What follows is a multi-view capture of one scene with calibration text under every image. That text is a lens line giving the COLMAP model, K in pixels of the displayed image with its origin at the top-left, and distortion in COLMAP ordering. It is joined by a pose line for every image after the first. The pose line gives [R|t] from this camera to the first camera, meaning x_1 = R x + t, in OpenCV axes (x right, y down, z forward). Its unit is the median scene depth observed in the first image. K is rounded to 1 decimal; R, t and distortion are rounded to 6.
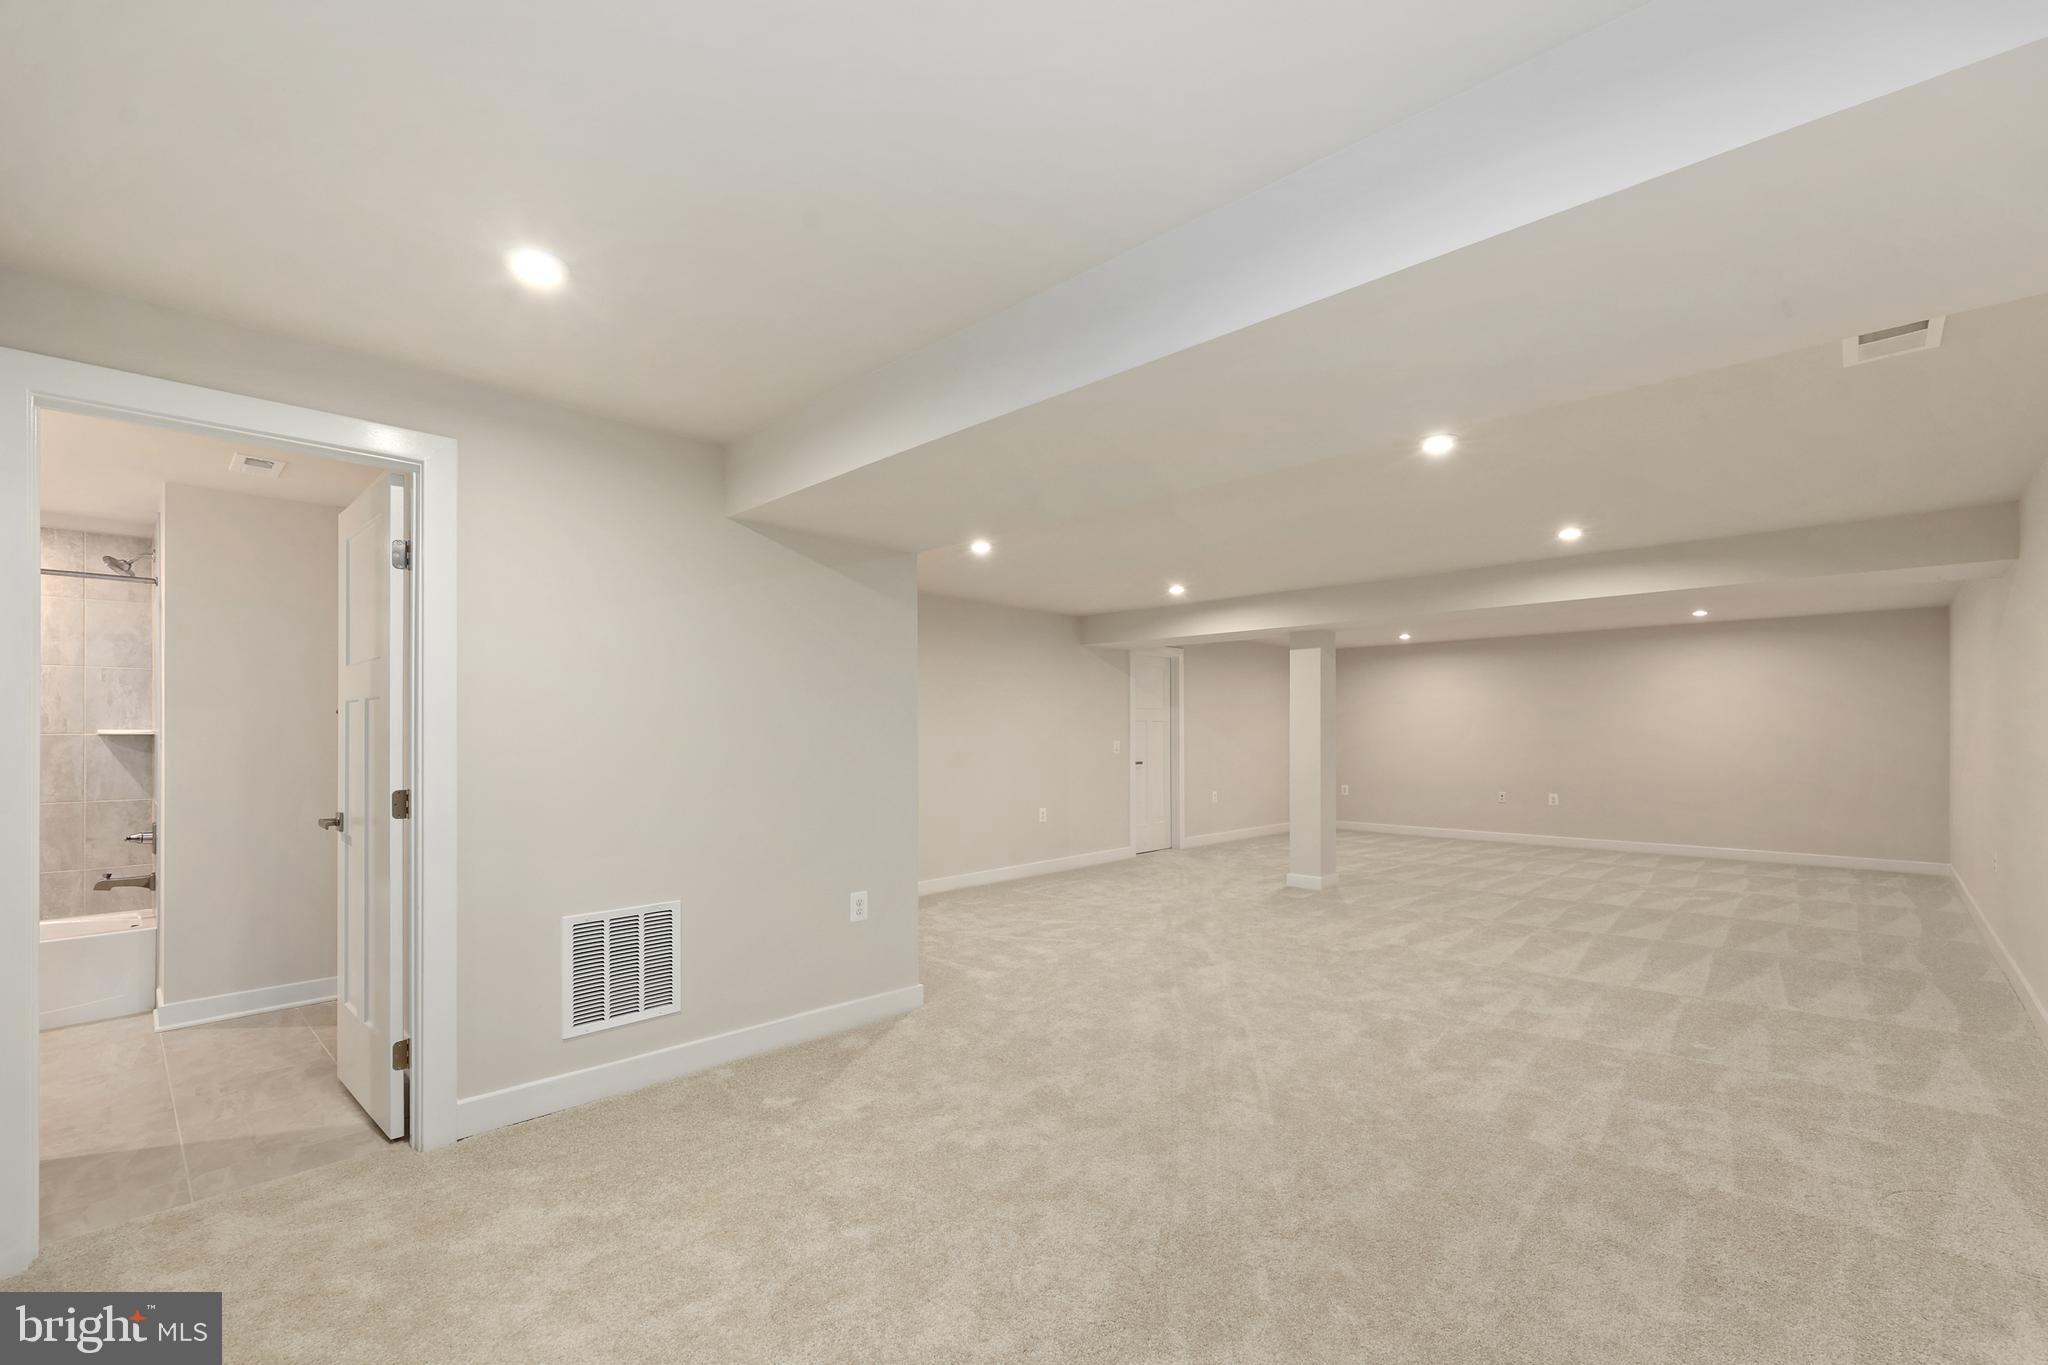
lens RADIAL K [[848.5, 0, 1020.4], [0, 848.5, 731.7], [0, 0, 1]] dist [0.010764, -0.003619]
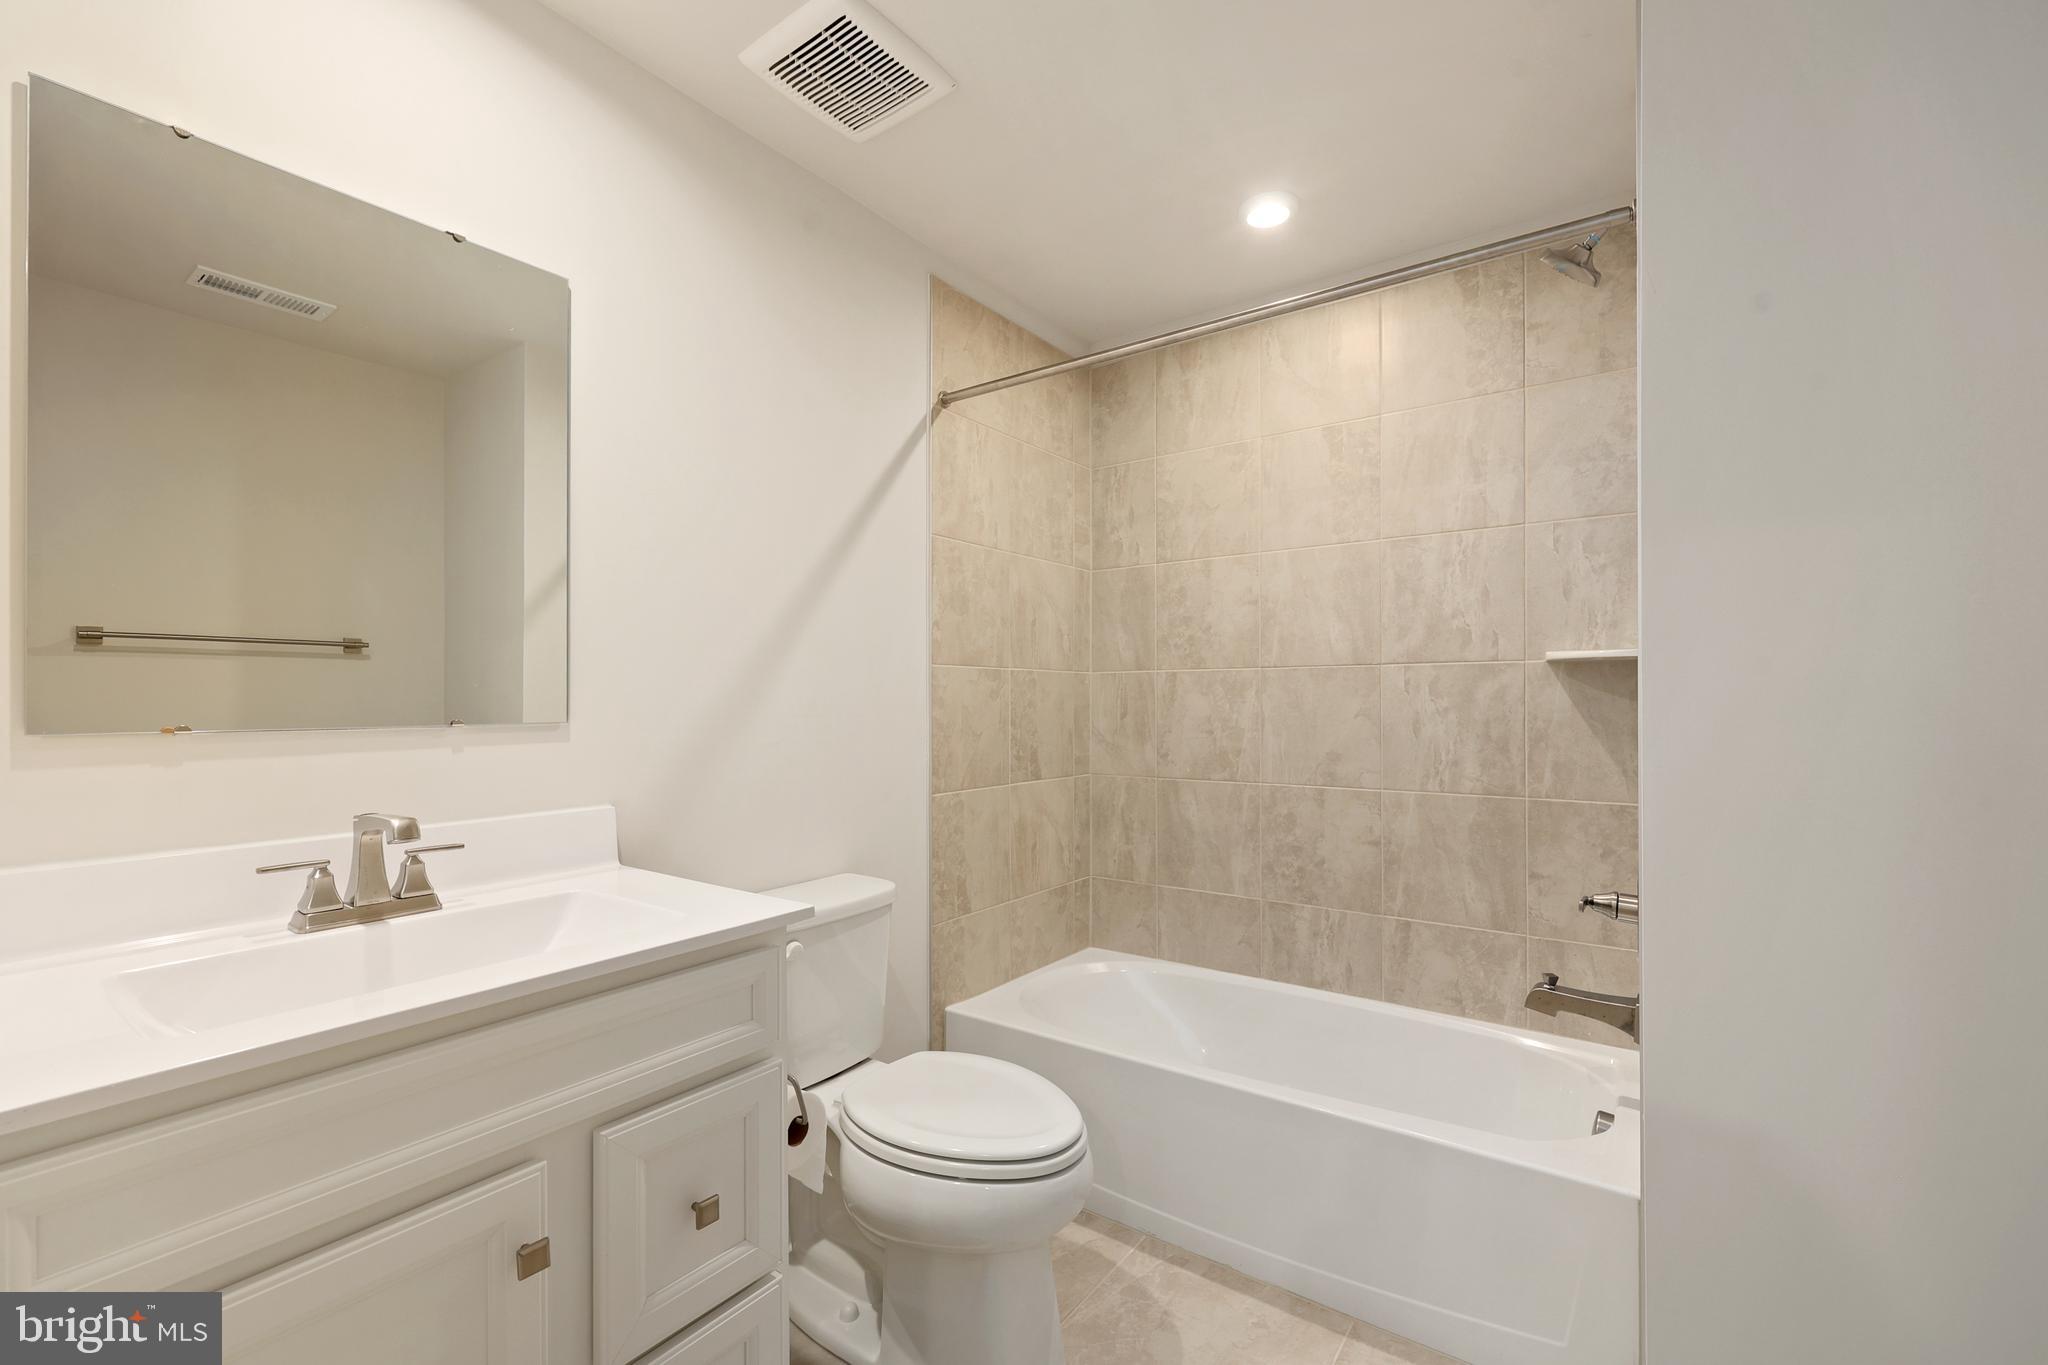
lens RADIAL K [[848.5, 0, 1034.1], [0, 848.5, 696.8], [0, 0, 1]] dist [0.010764, -0.003619]
pose [[0.122711, -0.009561, -0.992396, -0.639203], [-0.002870, 0.999946, -0.009988, 0.028976], [0.992438, 0.004074, 0.122677, 0.655770]]
